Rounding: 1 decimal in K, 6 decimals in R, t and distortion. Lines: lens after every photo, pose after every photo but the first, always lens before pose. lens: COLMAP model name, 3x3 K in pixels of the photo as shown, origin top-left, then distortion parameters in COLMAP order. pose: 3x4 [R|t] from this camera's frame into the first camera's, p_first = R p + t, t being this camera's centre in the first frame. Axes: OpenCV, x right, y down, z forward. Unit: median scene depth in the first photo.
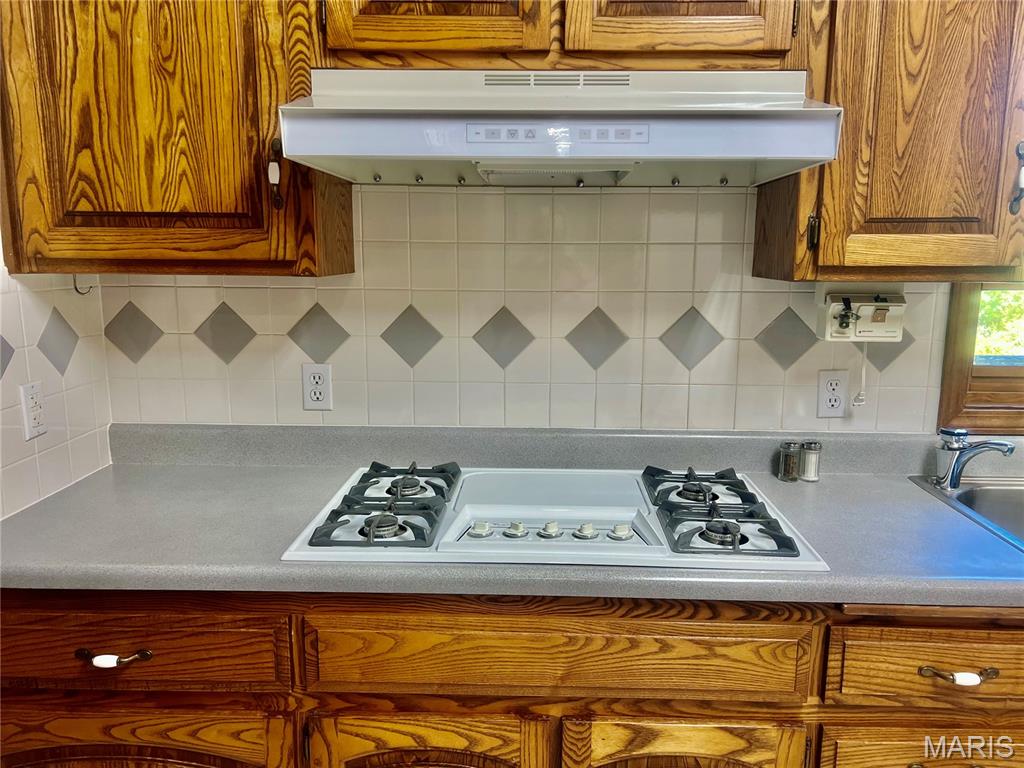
lens RADIAL K [[771.0, 0, 518.4], [0, 771.0, 387.4], [0, 0, 1]] dist [0.070379, -0.076080]
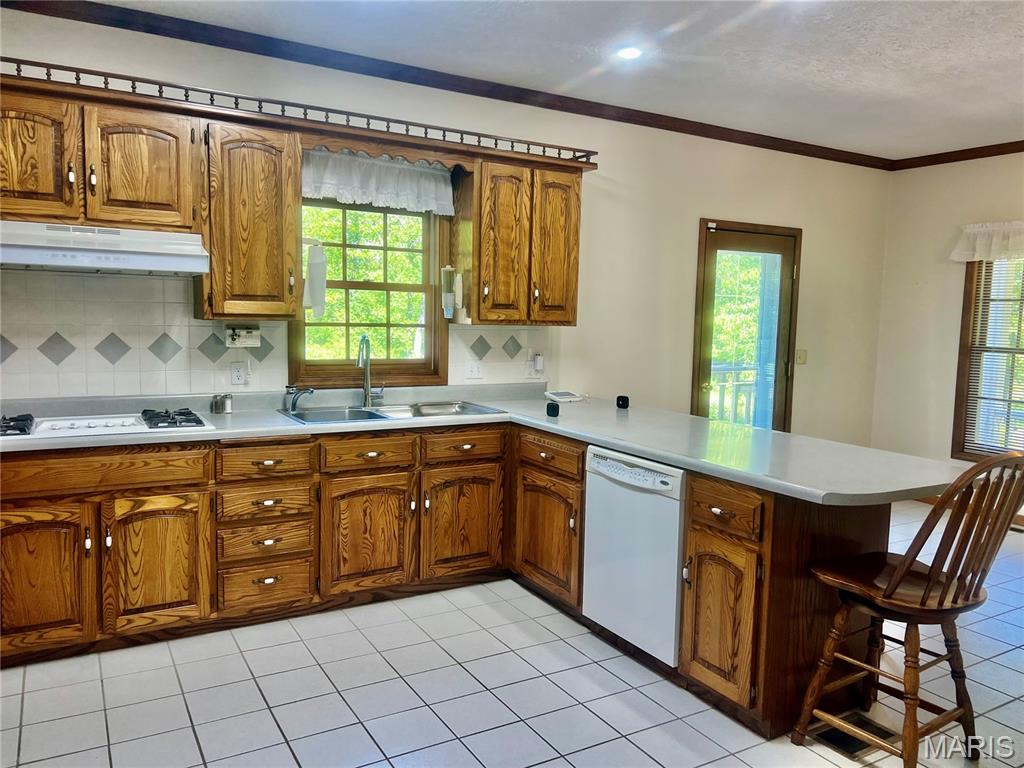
lens RADIAL K [[771.0, 0, 516.2], [0, 771.0, 387.9], [0, 0, 1]] dist [0.070379, -0.076080]
pose [[0.849134, -0.038216, 0.526793, -0.101241], [0.076580, 0.995748, -0.051202, 0.279869], [-0.522597, 0.083819, 0.848450, -1.573274]]
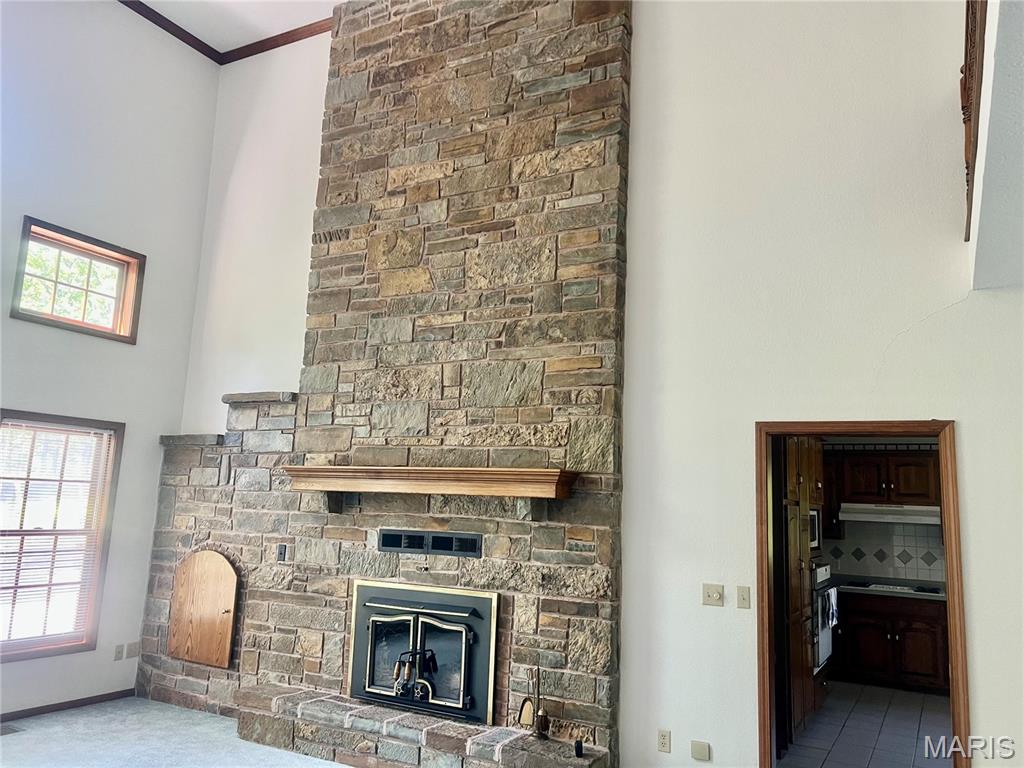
lens RADIAL K [[771.0, 0, 515.4], [0, 771.0, 388.2], [0, 0, 1]] dist [0.070379, -0.076080]
pose [[0.884347, -0.045822, -0.464575, 0.323743], [-0.114201, 0.943699, -0.310468, 0.858254], [0.452645, 0.327616, 0.829325, -5.192686]]
